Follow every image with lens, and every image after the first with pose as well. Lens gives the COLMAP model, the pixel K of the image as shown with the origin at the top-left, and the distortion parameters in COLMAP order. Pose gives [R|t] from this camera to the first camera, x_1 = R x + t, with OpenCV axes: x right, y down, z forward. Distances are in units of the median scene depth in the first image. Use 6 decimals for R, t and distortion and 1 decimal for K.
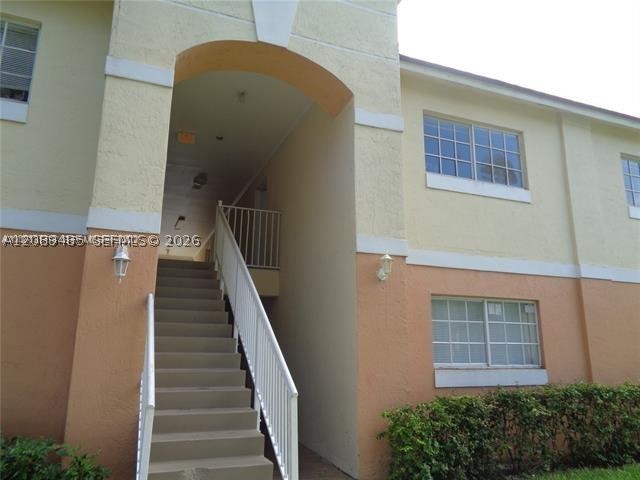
lens RADIAL K [[469.9, 0, 320.0], [0, 469.9, 240.0], [0, 0, 1]] dist [-0.003336, 0.000429]
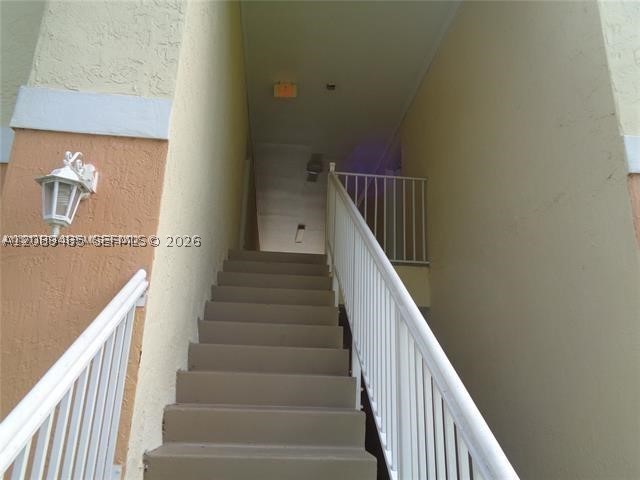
lens RADIAL K [[469.9, 0, 320.0], [0, 469.9, 240.0], [0, 0, 1]] dist [-0.003336, 0.000429]
pose [[0.958140, -0.060429, -0.279852, -0.064333], [0.041736, 0.996510, -0.072287, 0.092944], [0.283243, 0.057581, 0.957318, 0.473809]]
